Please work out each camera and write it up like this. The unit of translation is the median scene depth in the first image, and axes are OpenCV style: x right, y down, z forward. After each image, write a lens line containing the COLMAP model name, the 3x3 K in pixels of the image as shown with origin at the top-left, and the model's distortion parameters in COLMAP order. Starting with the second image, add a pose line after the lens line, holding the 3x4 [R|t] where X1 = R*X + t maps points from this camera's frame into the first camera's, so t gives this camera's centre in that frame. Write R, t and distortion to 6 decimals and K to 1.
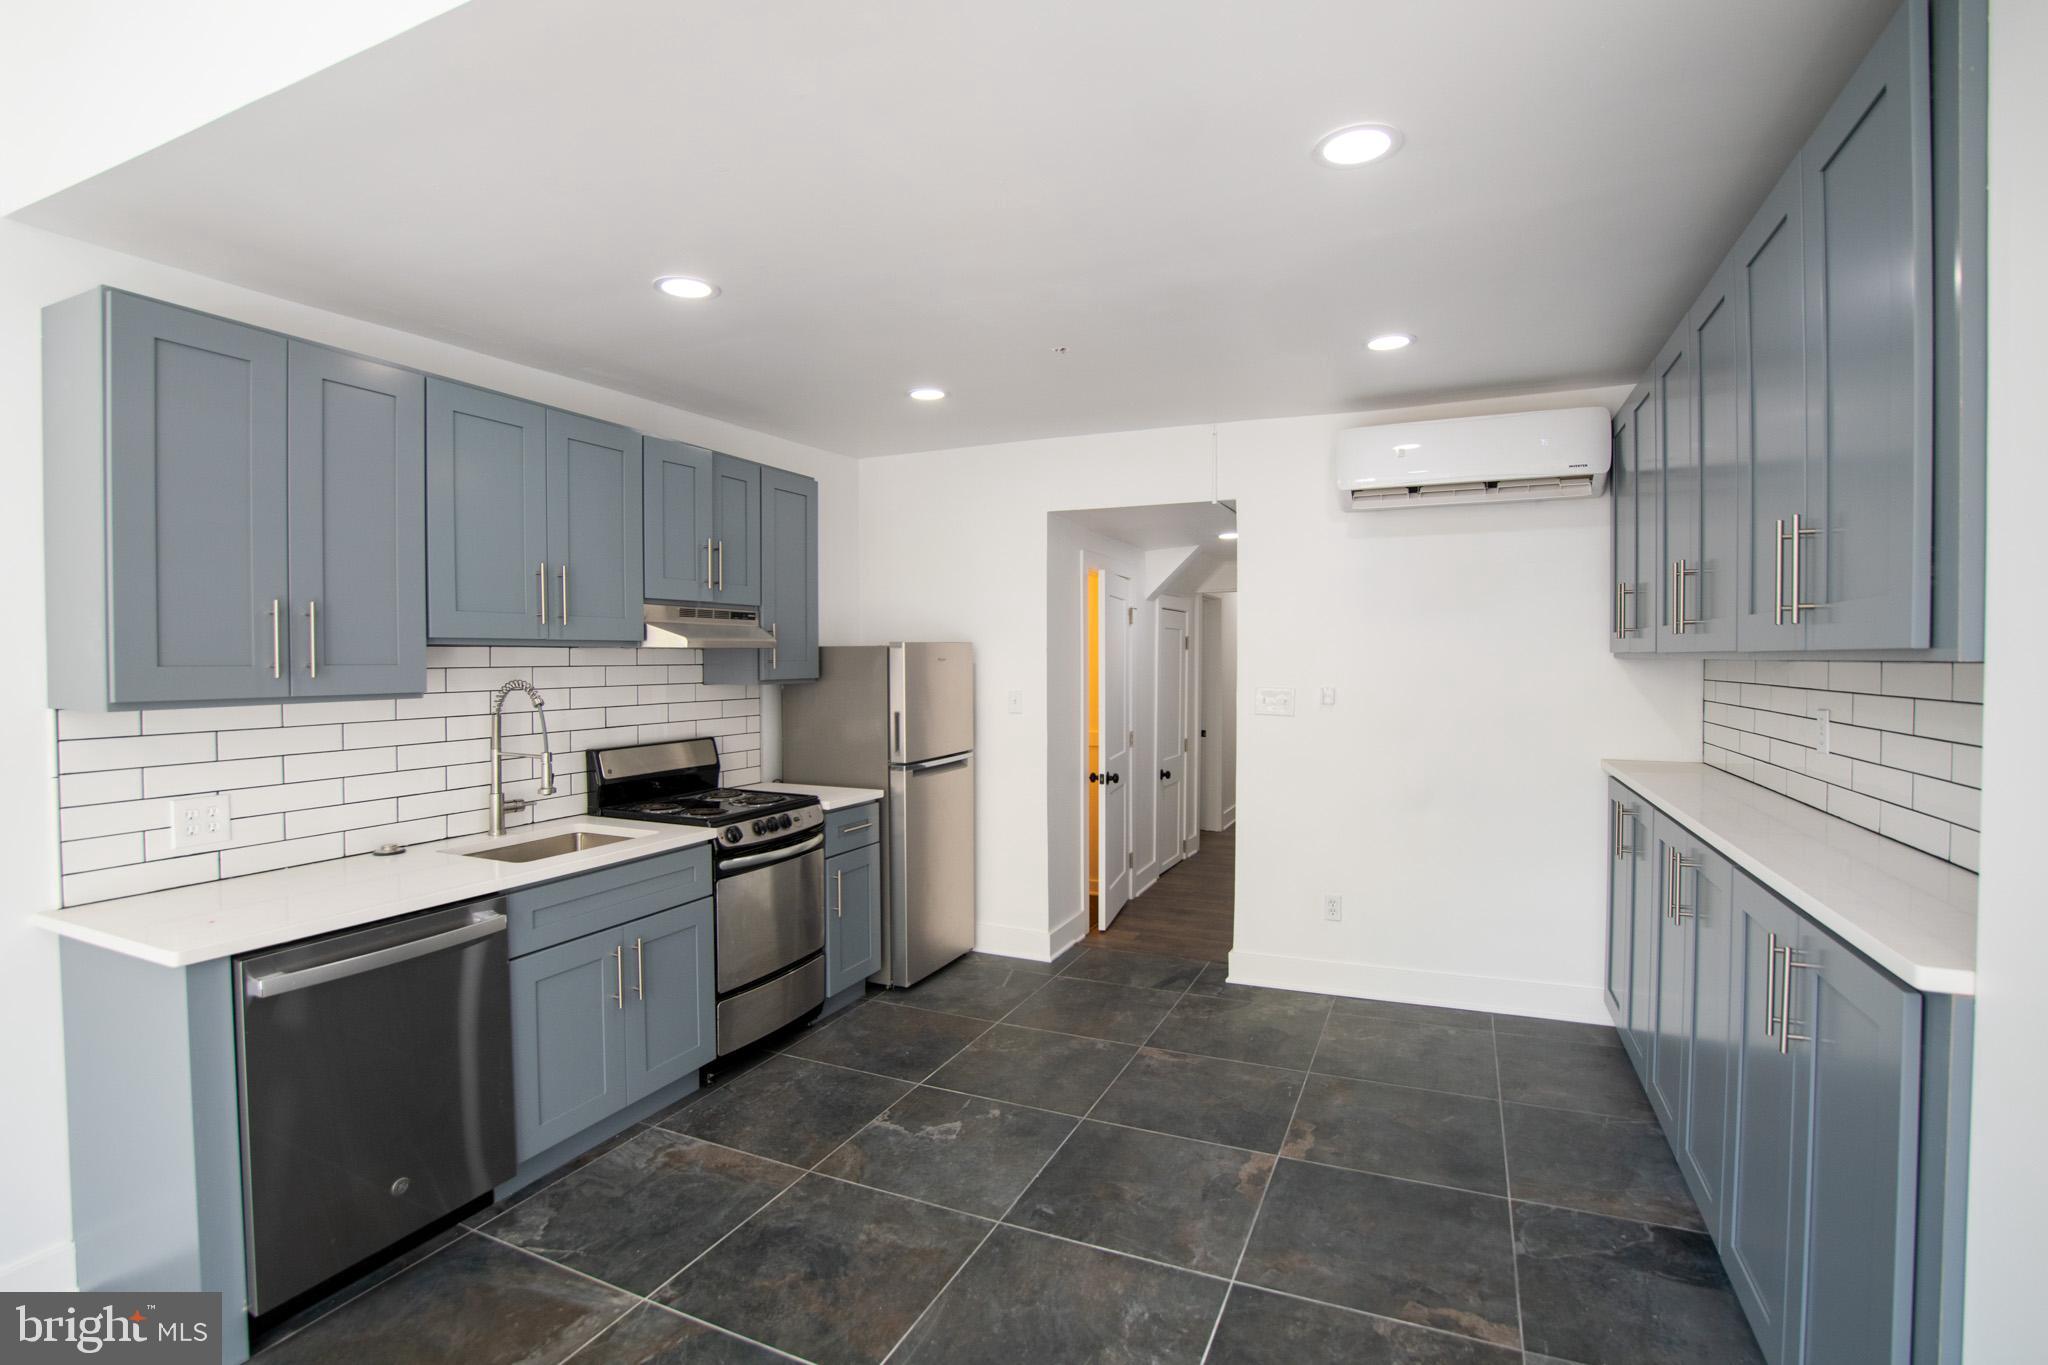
lens RADIAL K [[939.1, 0, 1040.4], [0, 939.1, 668.0], [0, 0, 1]] dist [-0.032855, 0.005668]
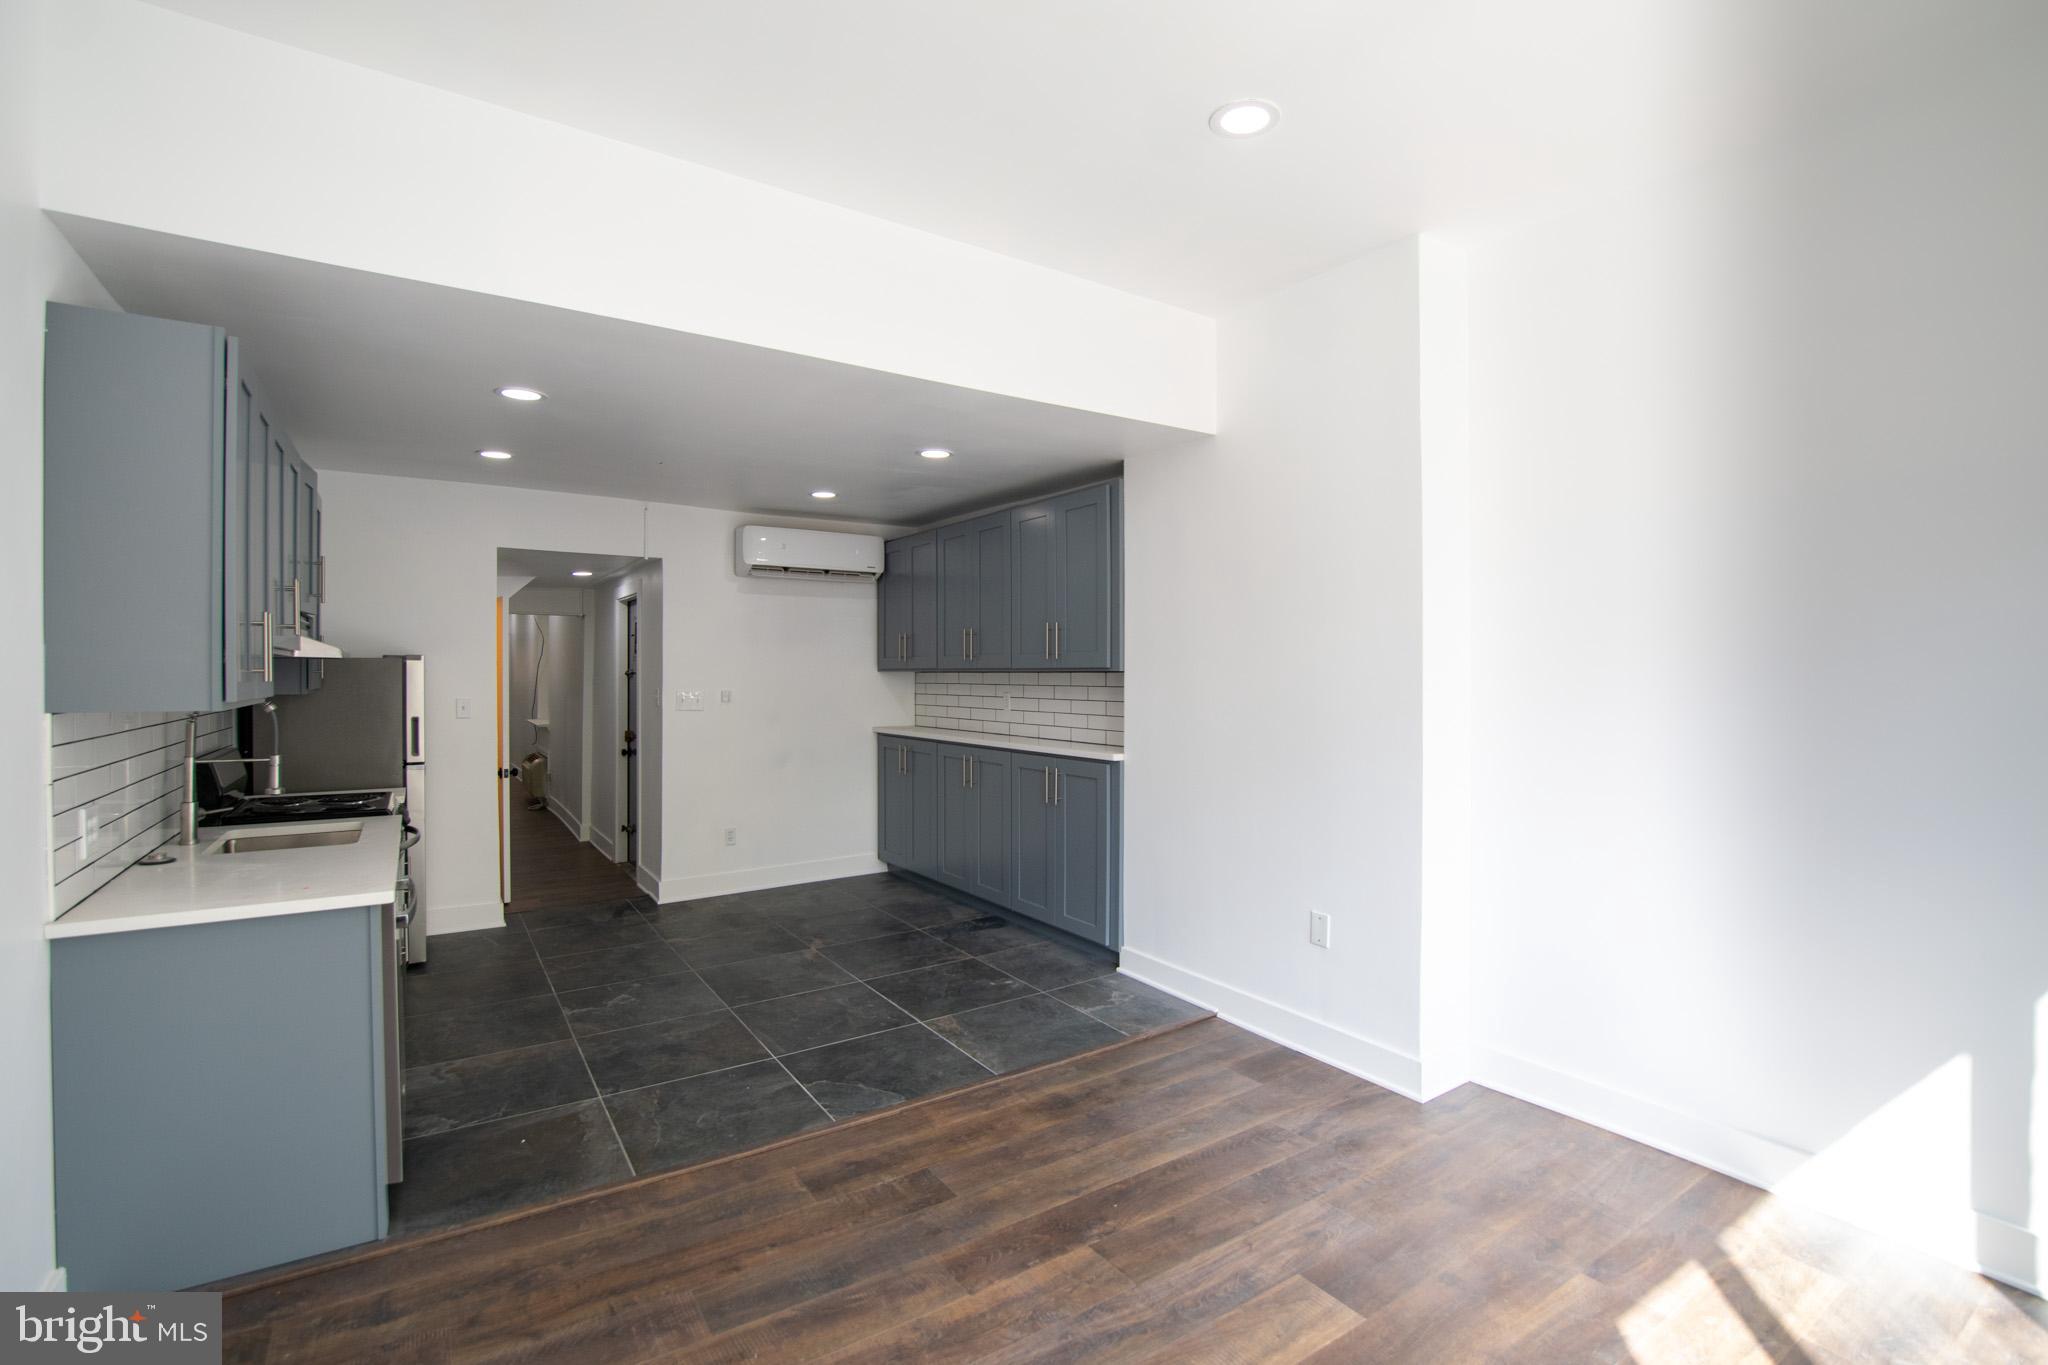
lens RADIAL K [[939.1, 0, 1002.1], [0, 939.1, 679.7], [0, 0, 1]] dist [-0.032855, 0.005668]
pose [[0.541126, 0.000829, 0.840941, -0.922360], [0.009056, 0.999936, -0.006813, 0.021750], [-0.840893, 0.011302, 0.541083, -0.245716]]
